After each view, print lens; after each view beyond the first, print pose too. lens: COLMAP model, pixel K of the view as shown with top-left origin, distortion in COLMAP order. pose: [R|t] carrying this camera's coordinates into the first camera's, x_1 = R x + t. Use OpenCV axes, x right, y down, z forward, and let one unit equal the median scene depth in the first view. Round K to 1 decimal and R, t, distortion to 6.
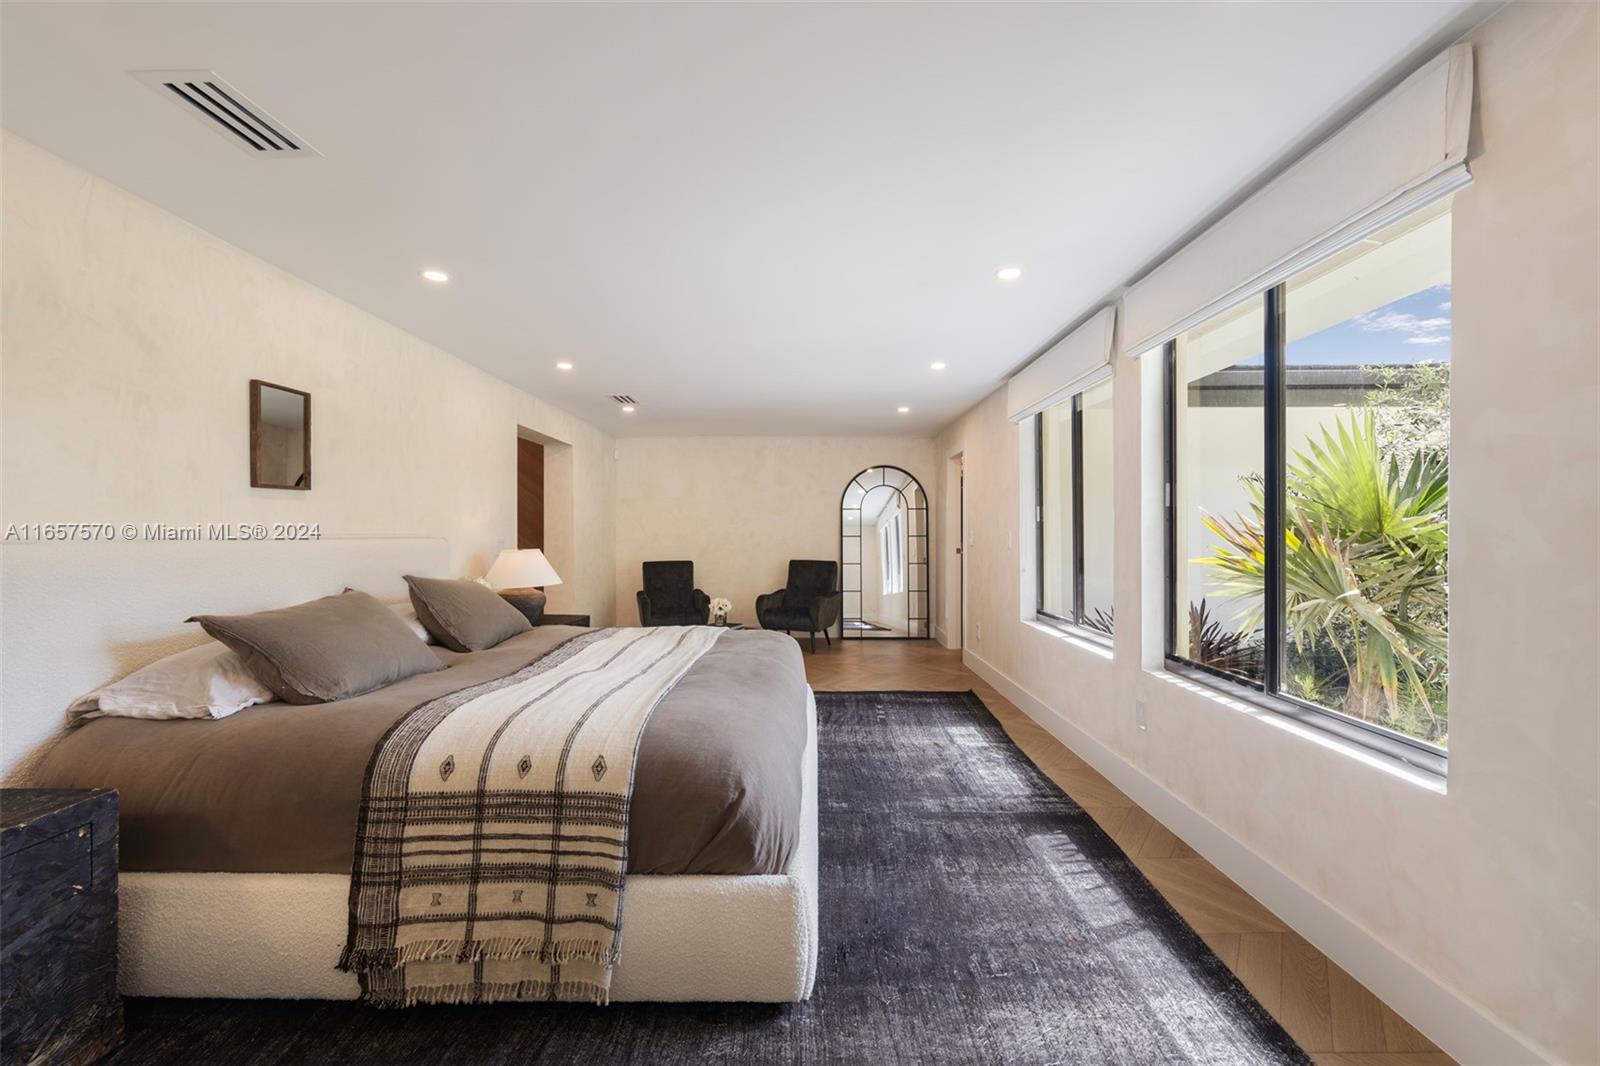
lens RADIAL K [[627.5, 0, 809.4], [0, 627.5, 535.3], [0, 0, 1]] dist [-0.002495, 0.000161]
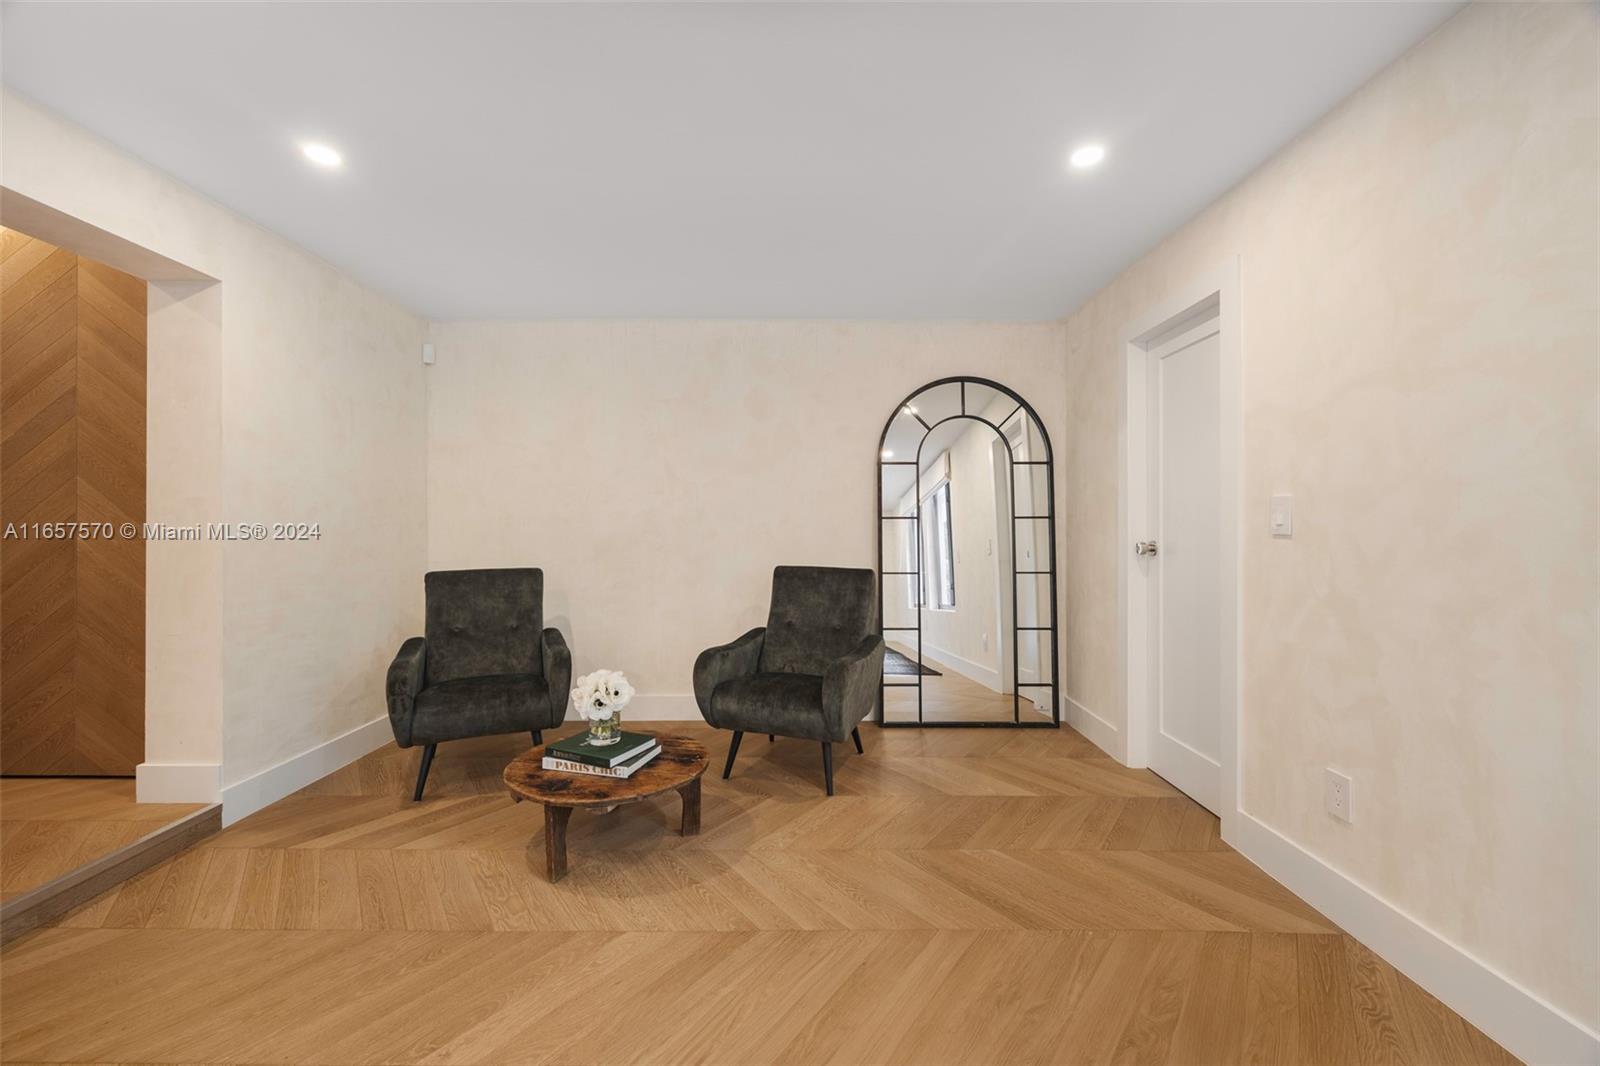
lens RADIAL K [[627.5, 0, 809.4], [0, 627.5, 535.3], [0, 0, 1]] dist [-0.002495, 0.000161]
pose [[0.999265, 0.009760, 0.037062, -0.022351], [-0.009828, 0.999950, 0.001662, 0.016206], [-0.037044, -0.002025, 0.999312, 0.543878]]
